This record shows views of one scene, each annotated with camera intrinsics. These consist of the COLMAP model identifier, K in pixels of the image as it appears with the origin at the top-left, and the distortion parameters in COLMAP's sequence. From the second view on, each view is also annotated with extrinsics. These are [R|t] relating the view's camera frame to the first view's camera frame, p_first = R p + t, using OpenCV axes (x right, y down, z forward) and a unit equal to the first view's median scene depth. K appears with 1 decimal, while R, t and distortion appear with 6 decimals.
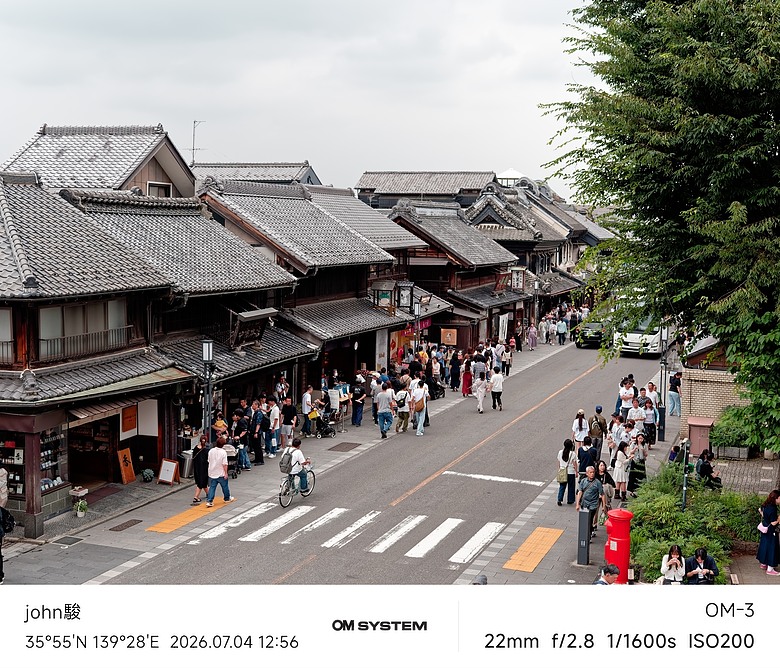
lens RADIAL K [[944.6, 0, 389.9], [0, 944.6, 314.7], [0, 0, 1]] dist [0.001830, 0.005746]
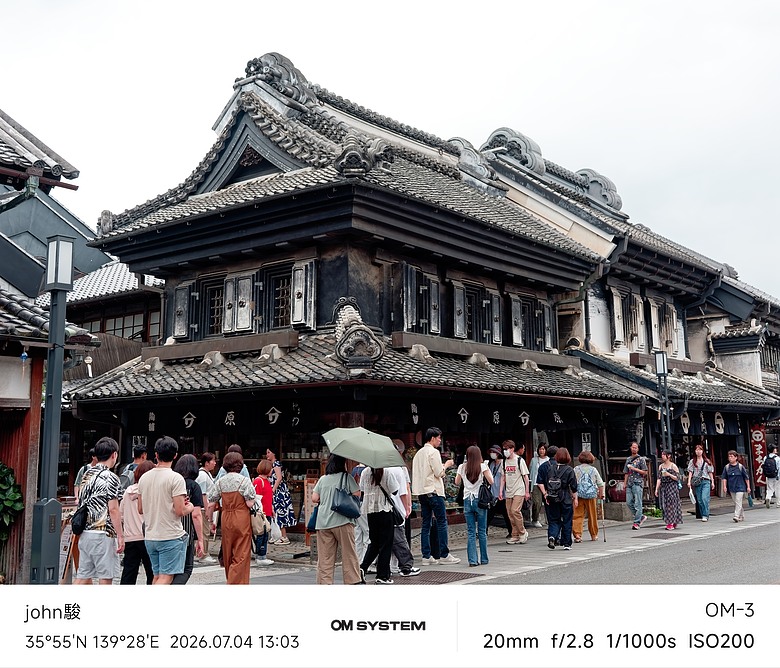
lens RADIAL K [[944.6, 0, 389.9], [0, 944.6, 314.7], [0, 0, 1]] dist [0.001830, 0.005746]
pose [[0.953323, -0.069337, -0.293885, 0.201602], [-0.002561, 0.971387, -0.237490, 0.018074], [0.301942, 0.227158, 0.925867, 0.634110]]
